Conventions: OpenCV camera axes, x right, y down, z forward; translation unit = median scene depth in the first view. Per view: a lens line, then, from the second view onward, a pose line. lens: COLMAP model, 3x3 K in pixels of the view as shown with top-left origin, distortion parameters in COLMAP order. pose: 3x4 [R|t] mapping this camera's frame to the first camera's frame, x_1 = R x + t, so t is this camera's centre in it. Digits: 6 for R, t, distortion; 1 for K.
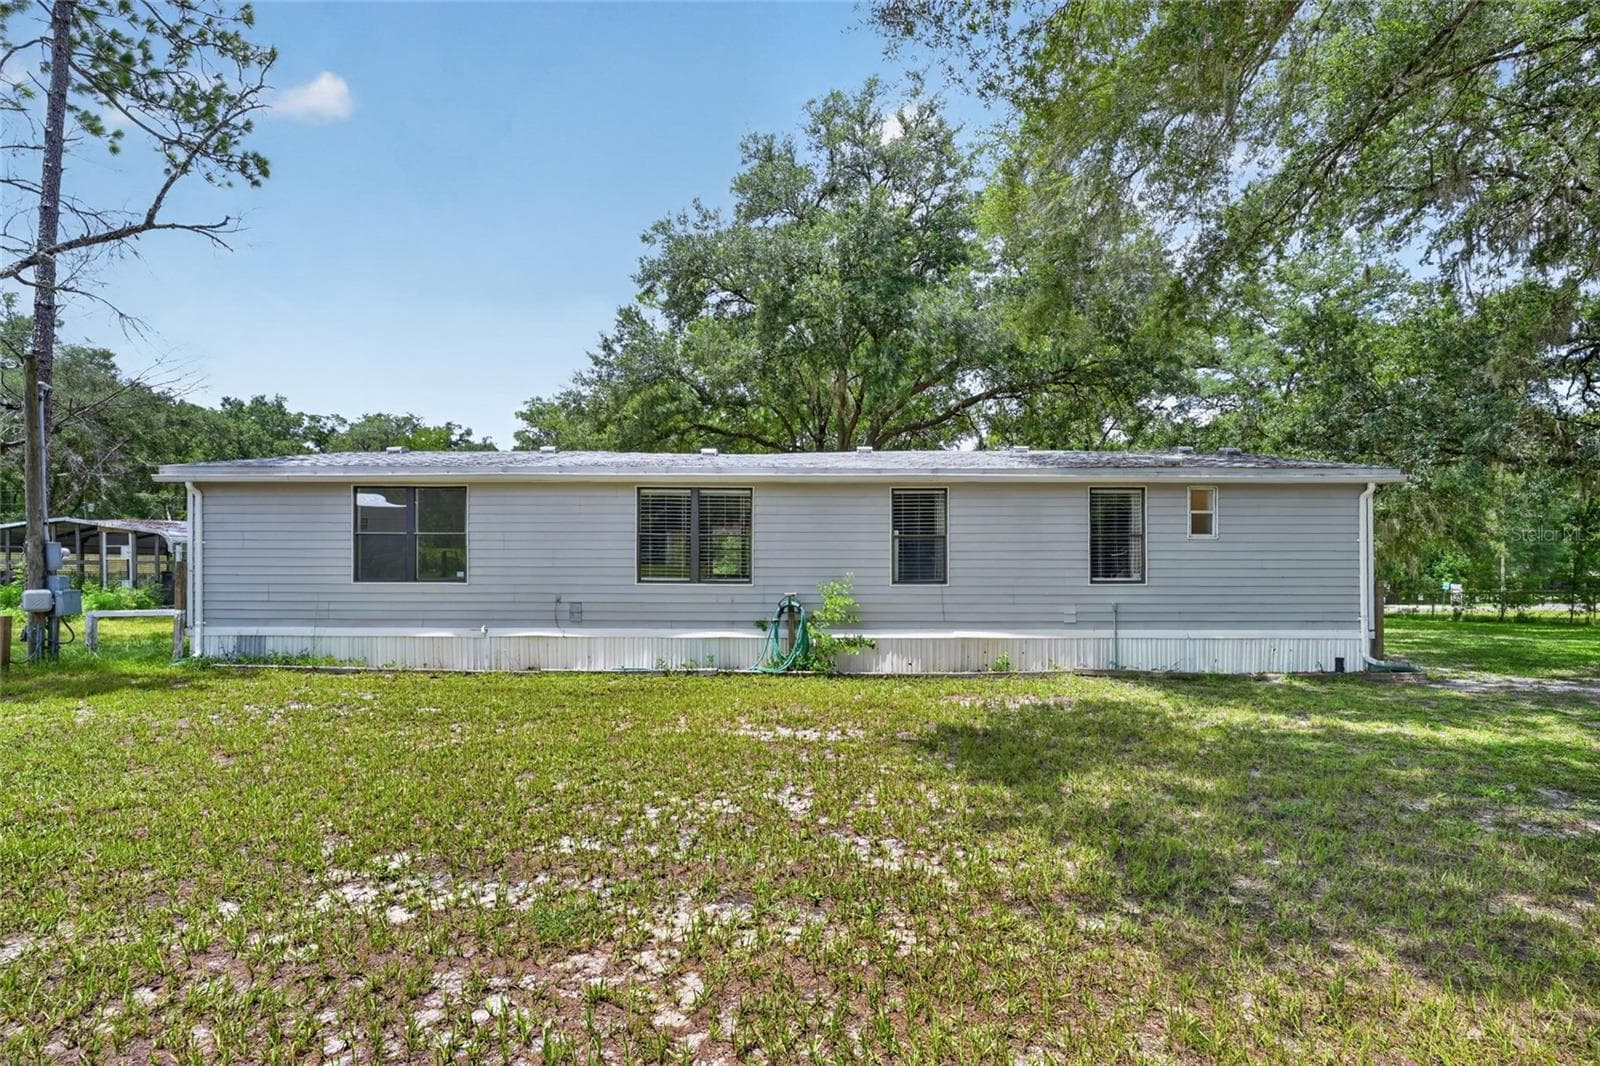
lens RADIAL K [[668.0, 0, 807.6], [0, 668.0, 555.1], [0, 0, 1]] dist [-0.001842, -0.000246]
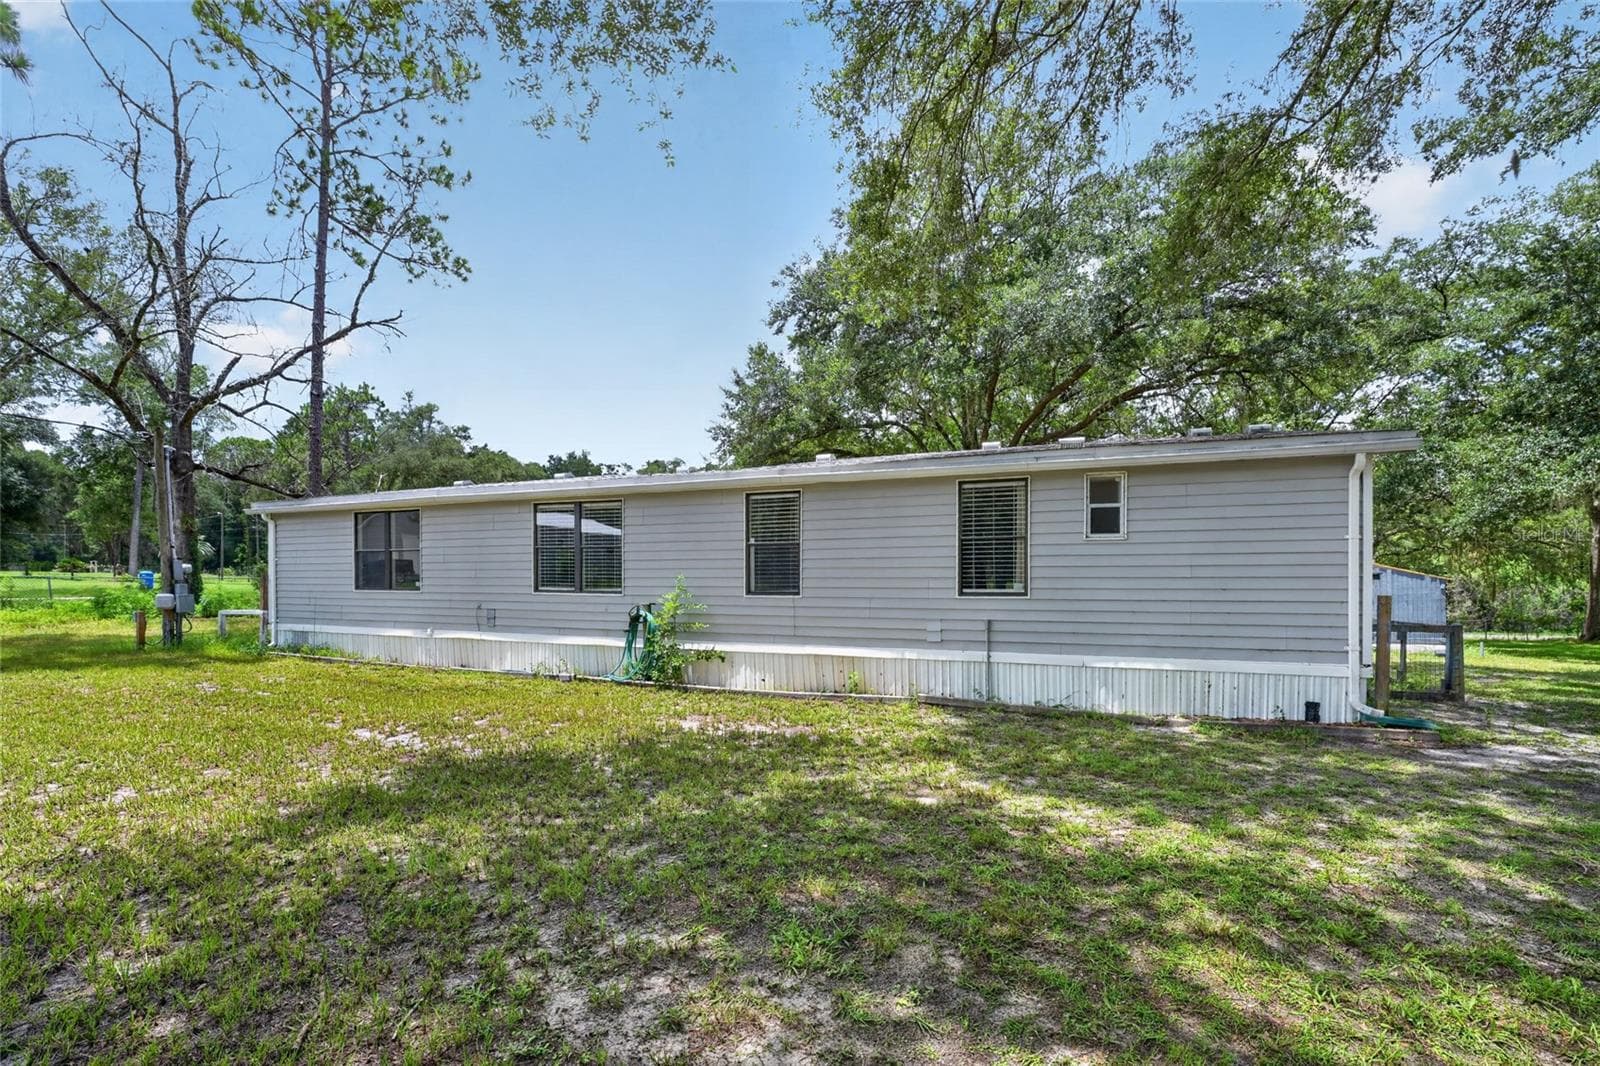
lens RADIAL K [[609.1, 0, 899.5], [0, 609.1, 598.5], [0, 0, 1]] dist [-0.009673, -0.000072]
pose [[0.946408, 0.008504, -0.322862, 0.597109], [0.004296, 0.999233, 0.038912, 0.015401], [0.322945, -0.038214, 0.945646, 0.248798]]
